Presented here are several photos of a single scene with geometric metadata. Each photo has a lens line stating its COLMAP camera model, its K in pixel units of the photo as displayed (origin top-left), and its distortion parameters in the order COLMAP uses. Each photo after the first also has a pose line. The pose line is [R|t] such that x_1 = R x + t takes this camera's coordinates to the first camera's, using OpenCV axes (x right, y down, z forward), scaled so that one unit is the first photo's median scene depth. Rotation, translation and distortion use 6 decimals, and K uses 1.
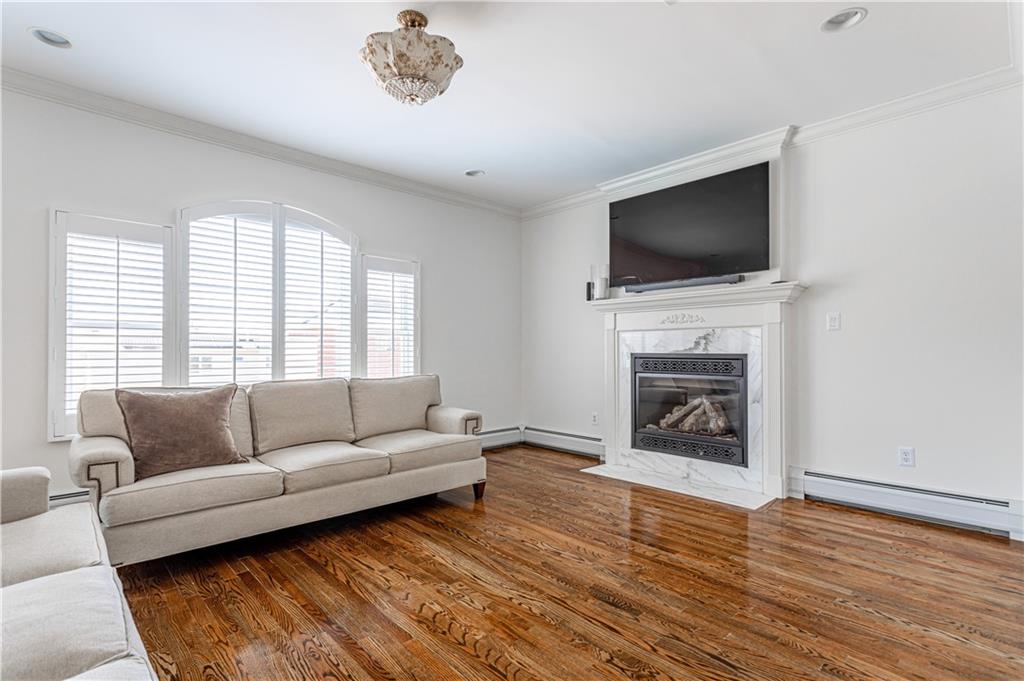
lens RADIAL K [[495.8, 0, 509.7], [0, 495.8, 346.4], [0, 0, 1]] dist [-0.003784, 0.003124]
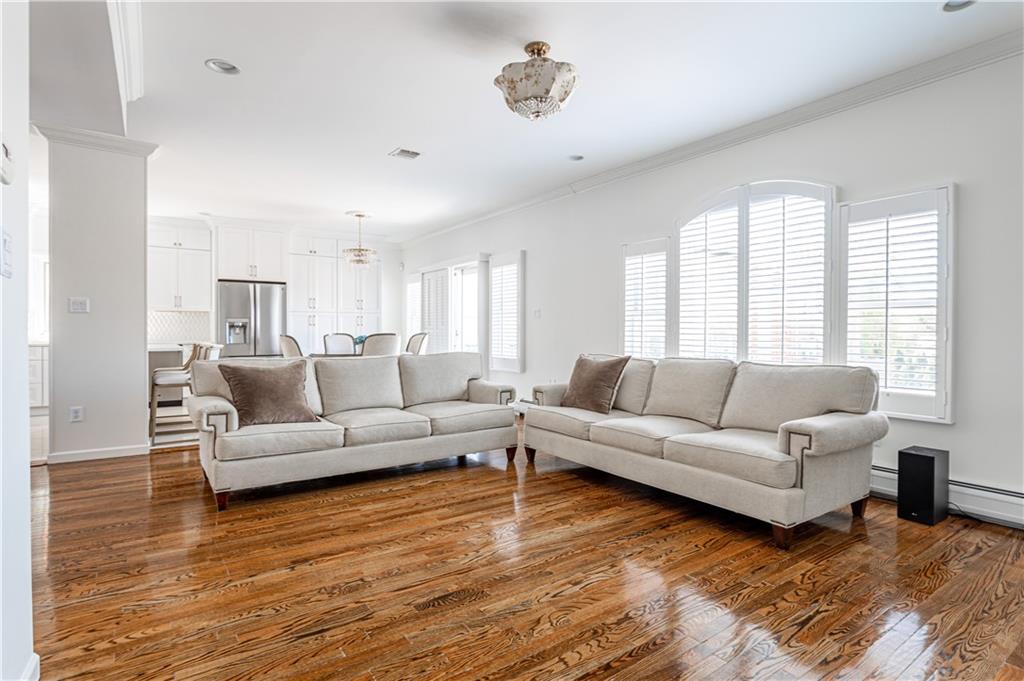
lens RADIAL K [[503.5, 0, 519.8], [0, 503.5, 336.7], [0, 0, 1]] dist [0.001258, 0.000899]
pose [[-0.120701, 0.014558, -0.992582, 0.832451], [0.008304, 0.999872, 0.013656, 0.003760], [0.992654, -0.006595, -0.120807, 0.919204]]
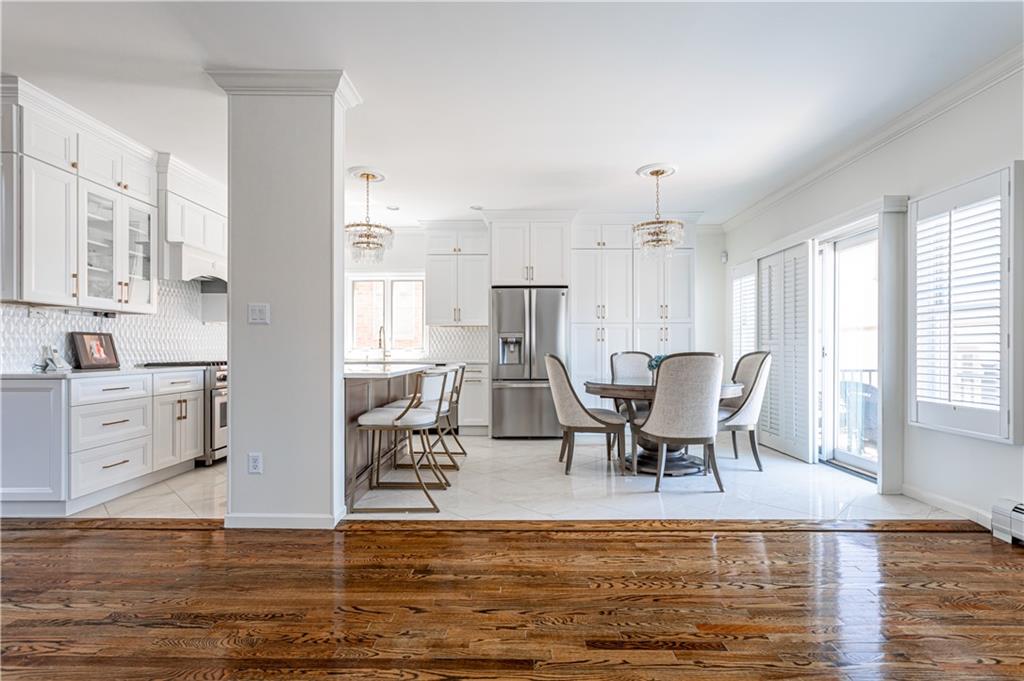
lens RADIAL K [[495.8, 0, 516.6], [0, 495.8, 345.0], [0, 0, 1]] dist [-0.003784, 0.003124]
pose [[-0.679797, 0.000012, -0.733400, 0.498972], [0.009197, 0.999922, -0.008509, 0.003083], [0.733343, -0.012529, -0.679744, 0.795147]]
